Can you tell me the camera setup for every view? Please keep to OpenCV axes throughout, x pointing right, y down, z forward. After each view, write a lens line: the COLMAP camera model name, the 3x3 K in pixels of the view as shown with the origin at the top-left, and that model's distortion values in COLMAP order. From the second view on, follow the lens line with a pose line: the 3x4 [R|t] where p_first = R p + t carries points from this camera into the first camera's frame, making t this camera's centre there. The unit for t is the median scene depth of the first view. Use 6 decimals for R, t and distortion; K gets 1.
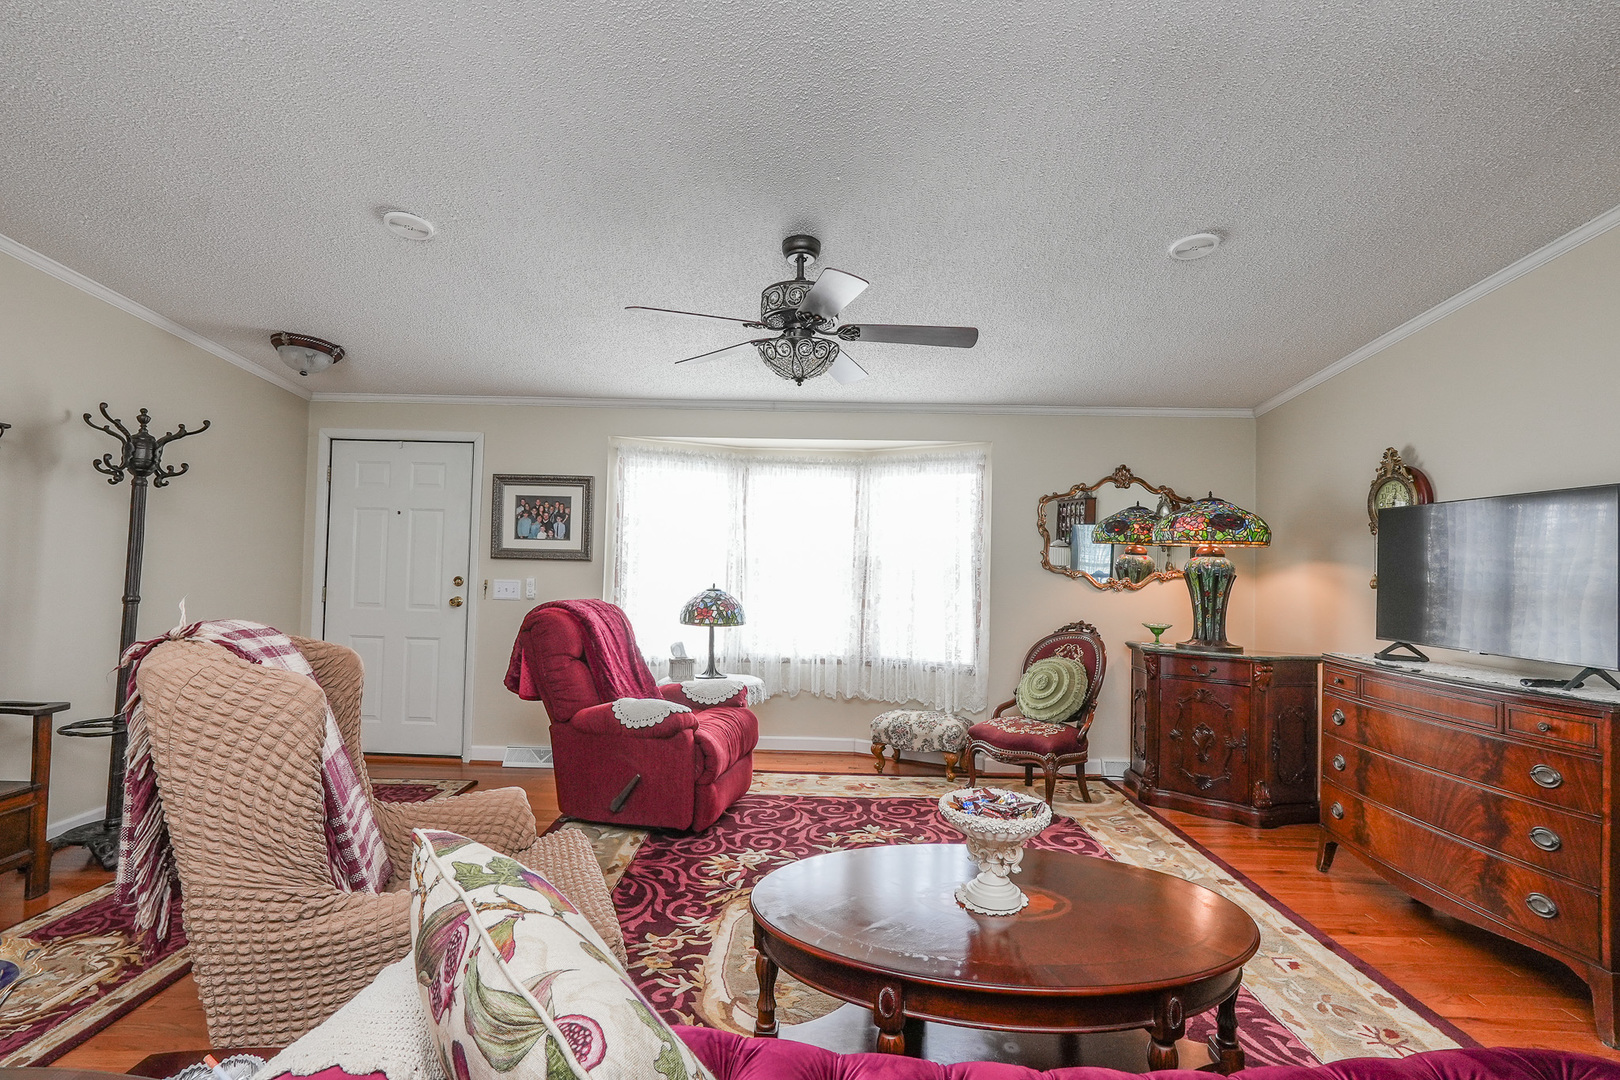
lens RADIAL K [[739.4, 0, 806.9], [0, 739.4, 541.8], [0, 0, 1]] dist [-0.020853, 0.010947]
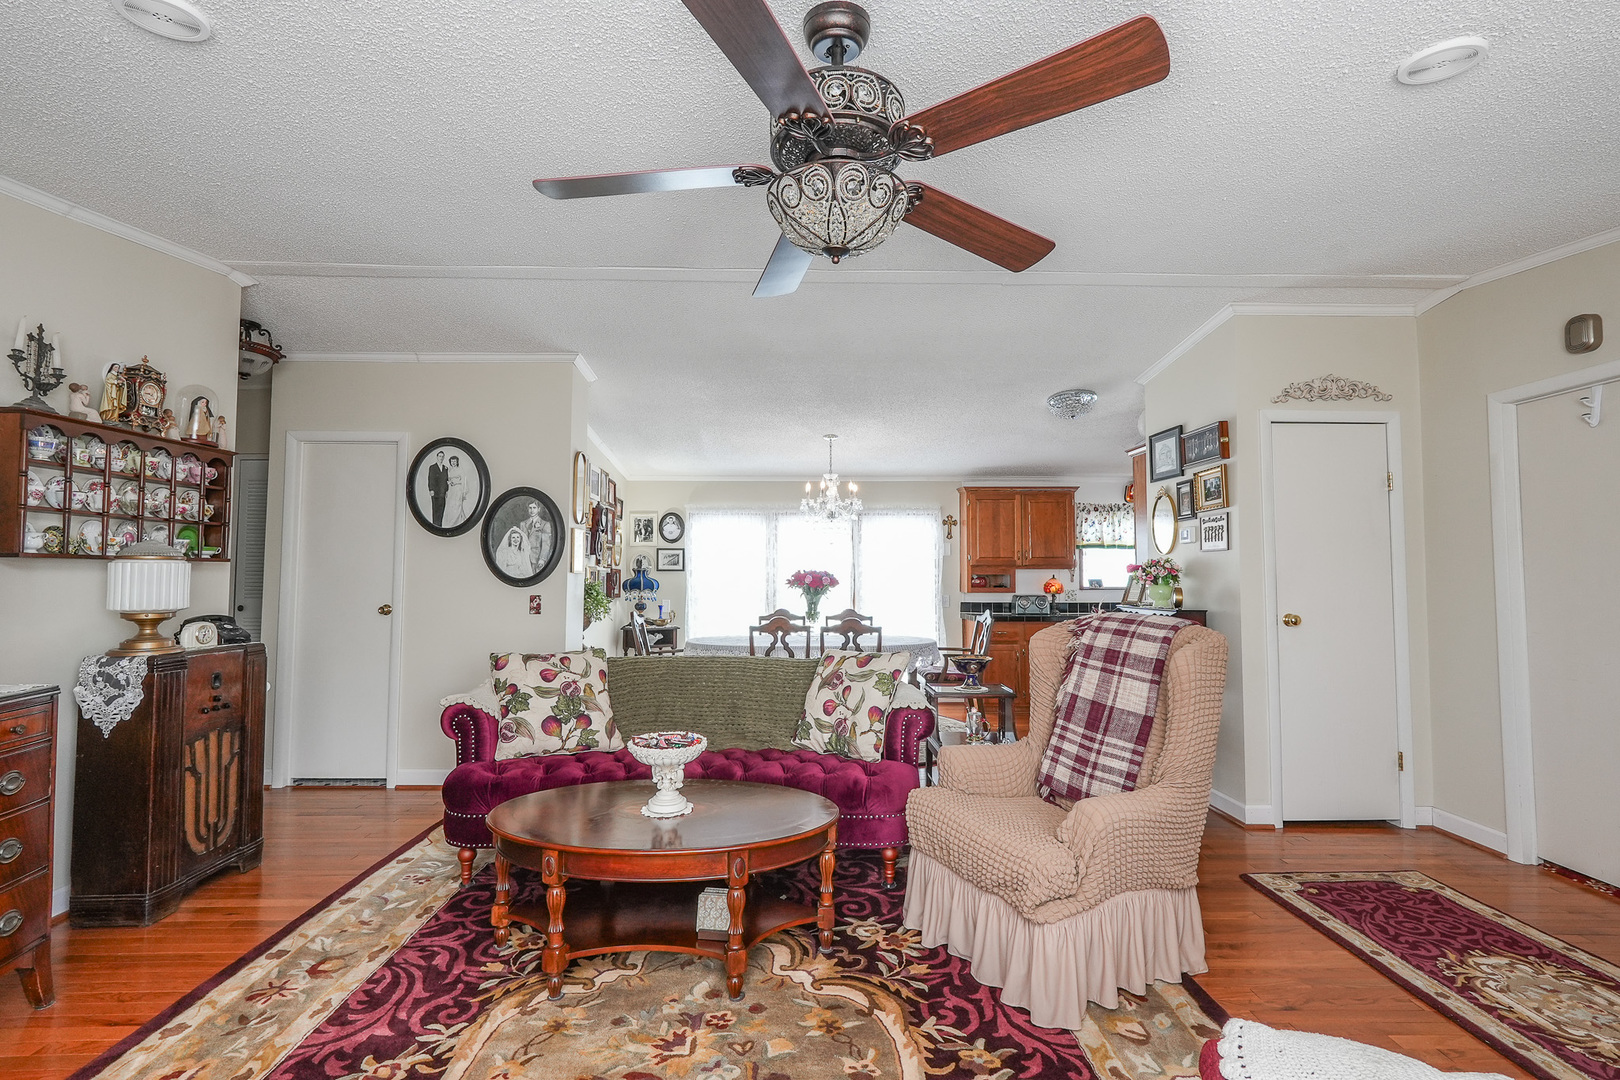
lens RADIAL K [[739.4, 0, 806.9], [0, 739.4, 541.8], [0, 0, 1]] dist [-0.020853, 0.010947]
pose [[-0.999356, -0.022838, -0.027662, 0.014783], [-0.020718, 0.996995, -0.074648, 0.032060], [0.029283, -0.074027, -0.996826, 1.024392]]
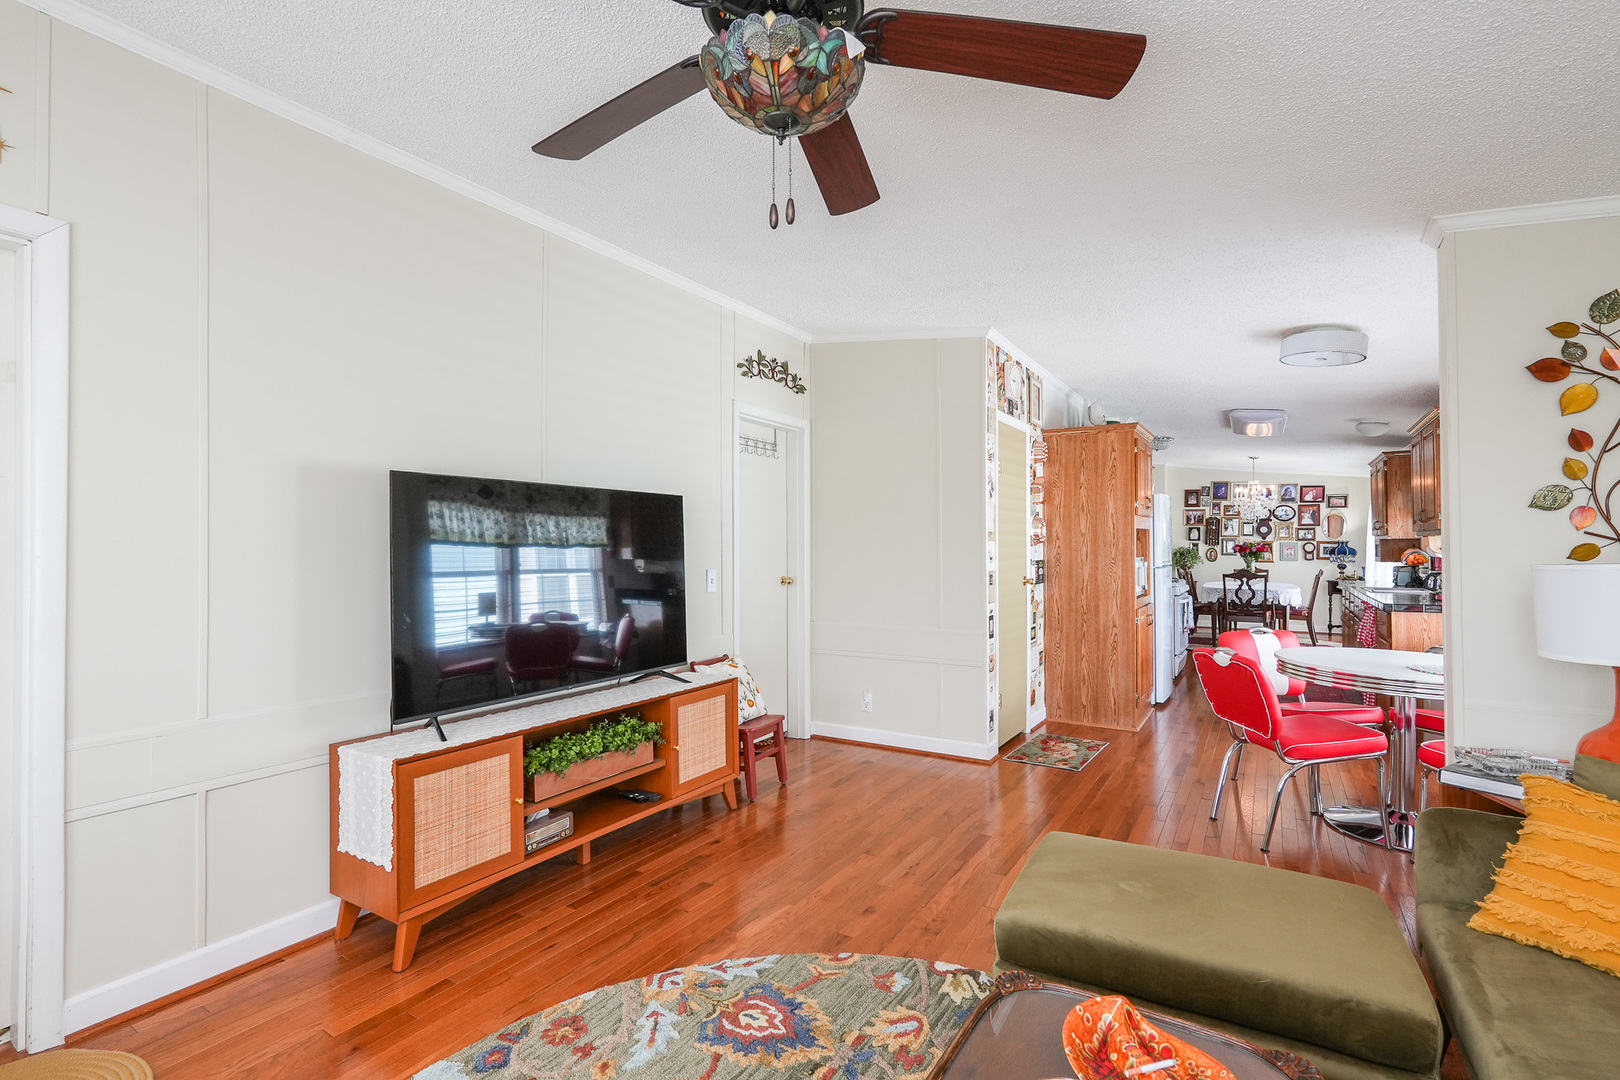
lens RADIAL K [[739.4, 0, 806.9], [0, 739.4, 541.8], [0, 0, 1]] dist [-0.020853, 0.010947]
pose [[0.520339, -0.016419, 0.853802, -2.700745], [-0.011588, 0.999587, 0.026285, -0.065659], [-0.853881, -0.023571, 0.519934, -0.413119]]
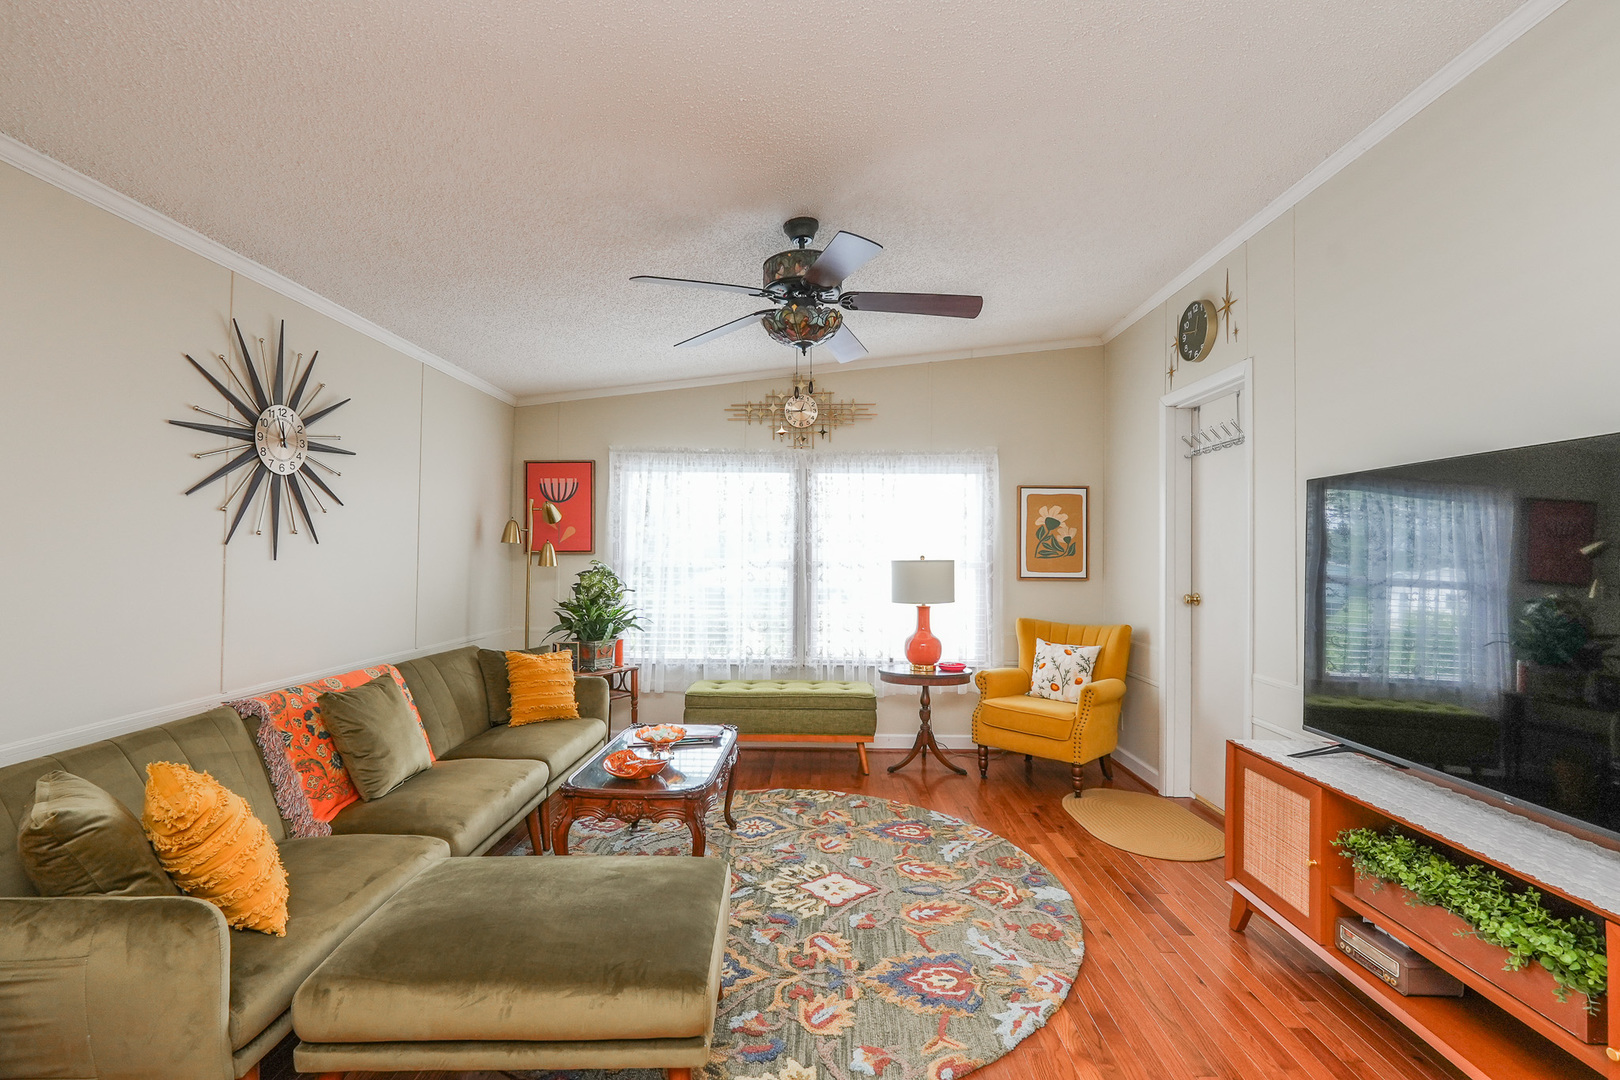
lens RADIAL K [[739.4, 0, 806.9], [0, 739.4, 541.8], [0, 0, 1]] dist [-0.020853, 0.010947]
pose [[-0.005096, -0.039857, -0.999192, -1.795040], [0.022512, 0.998948, -0.039962, -0.039098], [0.999734, -0.022697, -0.004193, -0.234498]]
